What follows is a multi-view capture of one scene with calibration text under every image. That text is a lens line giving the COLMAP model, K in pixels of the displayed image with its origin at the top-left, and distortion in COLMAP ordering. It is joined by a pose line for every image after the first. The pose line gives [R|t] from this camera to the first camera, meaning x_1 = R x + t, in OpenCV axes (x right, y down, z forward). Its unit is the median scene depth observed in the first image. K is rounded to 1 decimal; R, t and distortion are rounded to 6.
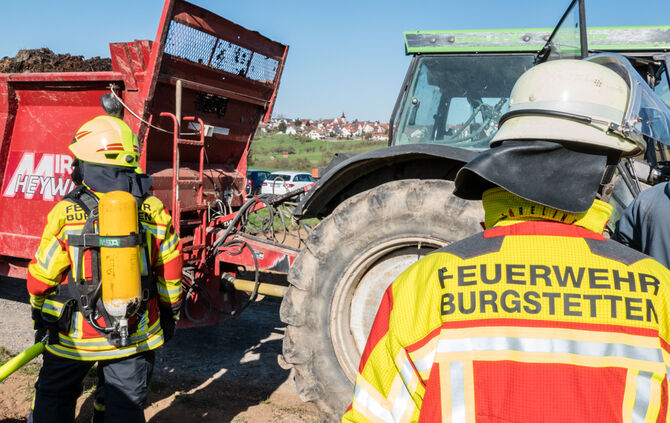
lens RADIAL K [[627.4, 0, 335.0], [0, 627.4, 211.5], [0, 0, 1]] dist [-0.001092, 0.000179]
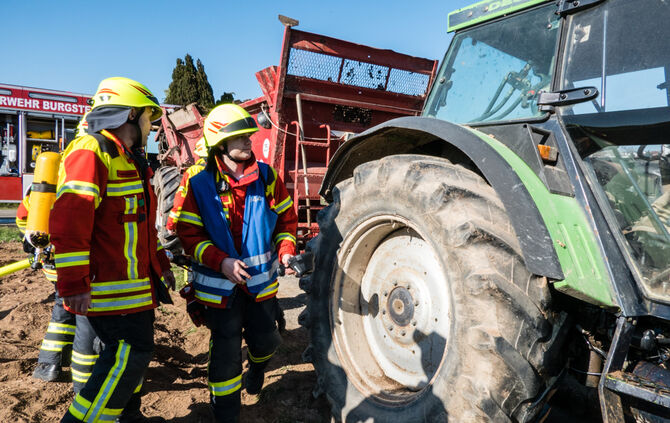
lens RADIAL K [[473.6, 0, 335.0], [0, 473.6, 211.5], [0, 0, 1]] dist [0.005497, 0.002956]
pose [[0.781317, 0.028510, -0.623483, 0.405354], [-0.053201, 0.998363, -0.021017, 0.043389], [0.621862, 0.049591, 0.781555, 0.298417]]
